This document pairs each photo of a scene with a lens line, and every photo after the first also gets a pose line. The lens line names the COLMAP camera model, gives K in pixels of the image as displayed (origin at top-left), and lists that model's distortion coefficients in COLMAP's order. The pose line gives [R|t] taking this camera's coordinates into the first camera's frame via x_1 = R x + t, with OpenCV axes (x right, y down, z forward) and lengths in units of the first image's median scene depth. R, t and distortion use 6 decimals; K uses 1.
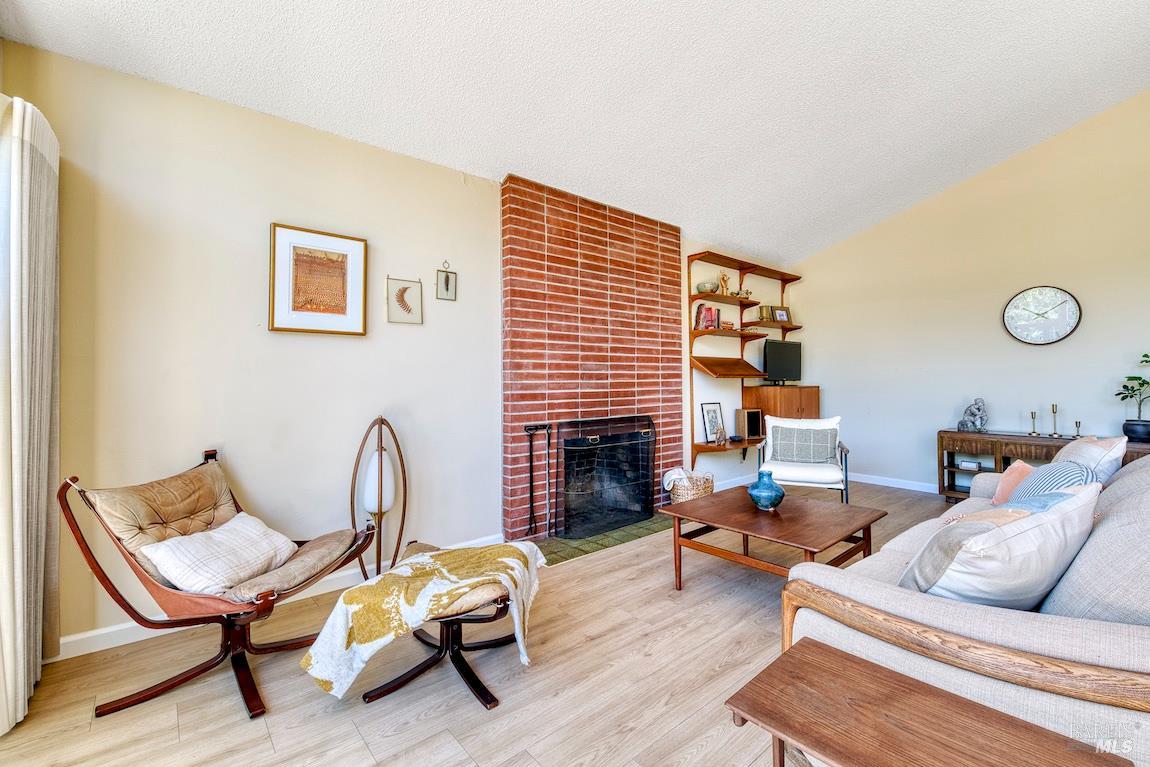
lens RADIAL K [[497.1, 0, 574.8], [0, 497.1, 371.1], [0, 0, 1]] dist [0.000964, -0.000025]
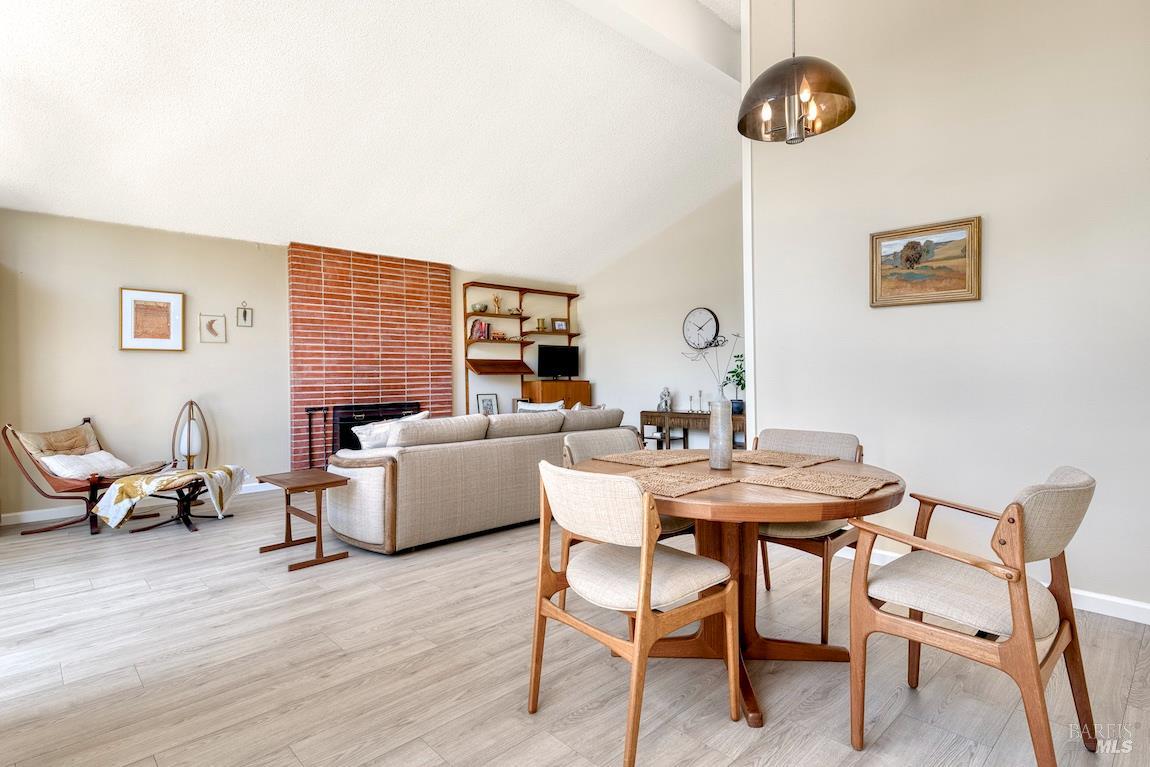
lens RADIAL K [[591.6, 0, 593.7], [0, 591.6, 371.8], [0, 0, 1]] dist [0.001954, 0.000512]
pose [[0.997138, -0.010772, 0.074833, 0.573649], [0.010426, 0.999933, 0.005003, 0.000145], [-0.074882, -0.004208, 0.997184, -0.770972]]
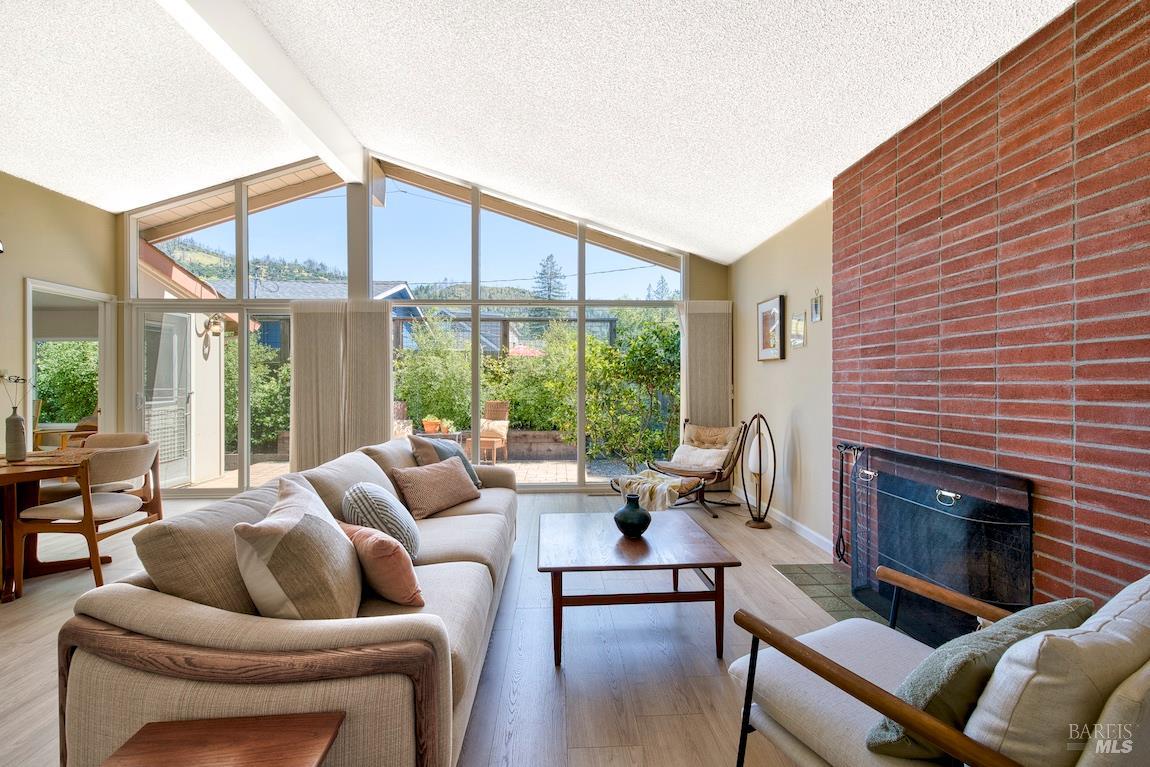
lens RADIAL K [[497.1, 0, 574.8], [0, 497.1, 371.1], [0, 0, 1]] dist [0.000964, -0.000025]
pose [[-0.622378, -0.011452, -0.782633, 0.839469], [0.019426, 0.999359, -0.030072, -0.003203], [0.782476, -0.033920, -0.621756, 1.065444]]
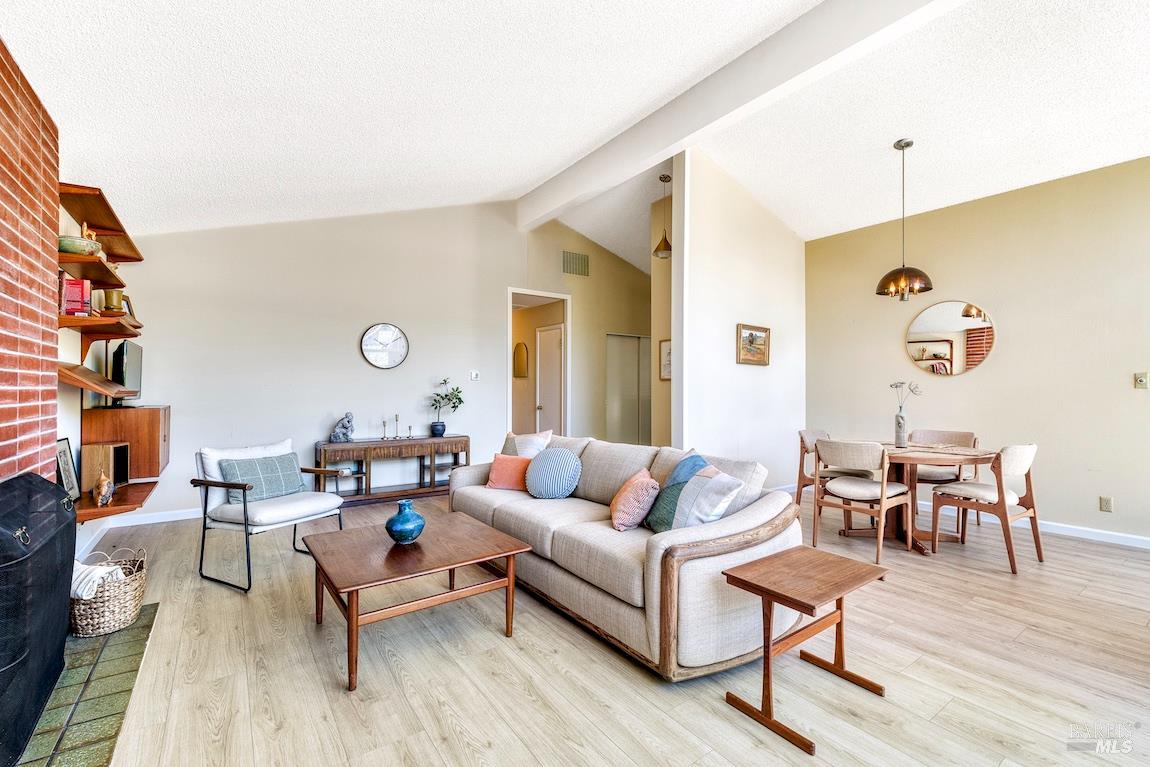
lens RADIAL K [[491.5, 0, 590.5], [0, 491.5, 387.6], [0, 0, 1]] dist [0.020622, -0.014894]
pose [[0.068989, 0.009127, 0.997576, -0.355053], [-0.016111, 0.999838, -0.008033, -0.003581], [-0.997487, -0.015518, 0.069125, 0.430738]]
